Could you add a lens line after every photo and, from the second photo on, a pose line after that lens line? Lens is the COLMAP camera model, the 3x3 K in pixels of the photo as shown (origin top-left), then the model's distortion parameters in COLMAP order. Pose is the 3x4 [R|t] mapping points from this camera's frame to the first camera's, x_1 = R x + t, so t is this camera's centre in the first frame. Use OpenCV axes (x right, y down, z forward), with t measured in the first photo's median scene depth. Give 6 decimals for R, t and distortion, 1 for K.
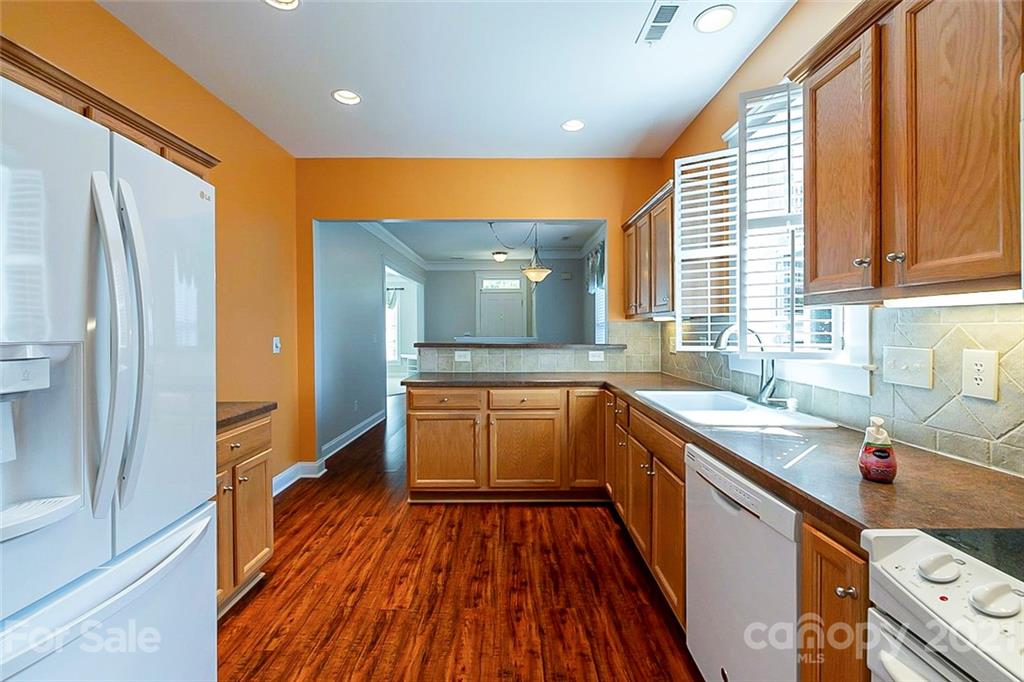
lens RADIAL K [[680.9, 0, 513.0], [0, 680.9, 338.9], [0, 0, 1]] dist [0.041525, -0.002709]
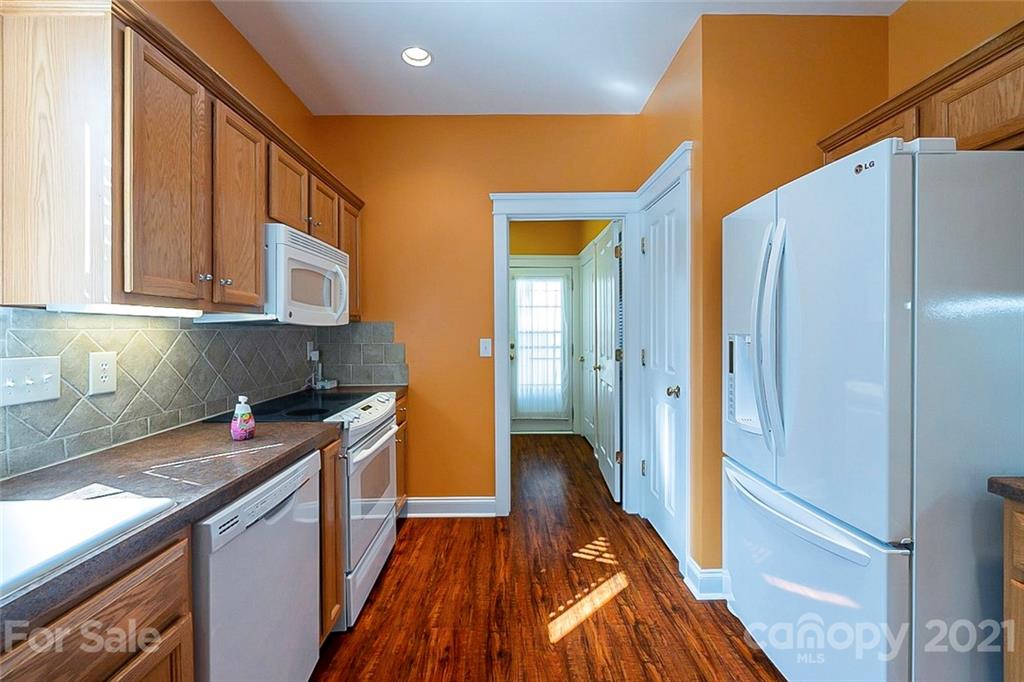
lens RADIAL K [[680.9, 0, 515.7], [0, 680.9, 336.0], [0, 0, 1]] dist [0.041525, -0.002709]
pose [[-0.999695, 0.011046, -0.022081, -0.002638], [0.010566, 0.999708, 0.021751, -0.028223], [0.022315, 0.021511, -0.999520, 2.056161]]
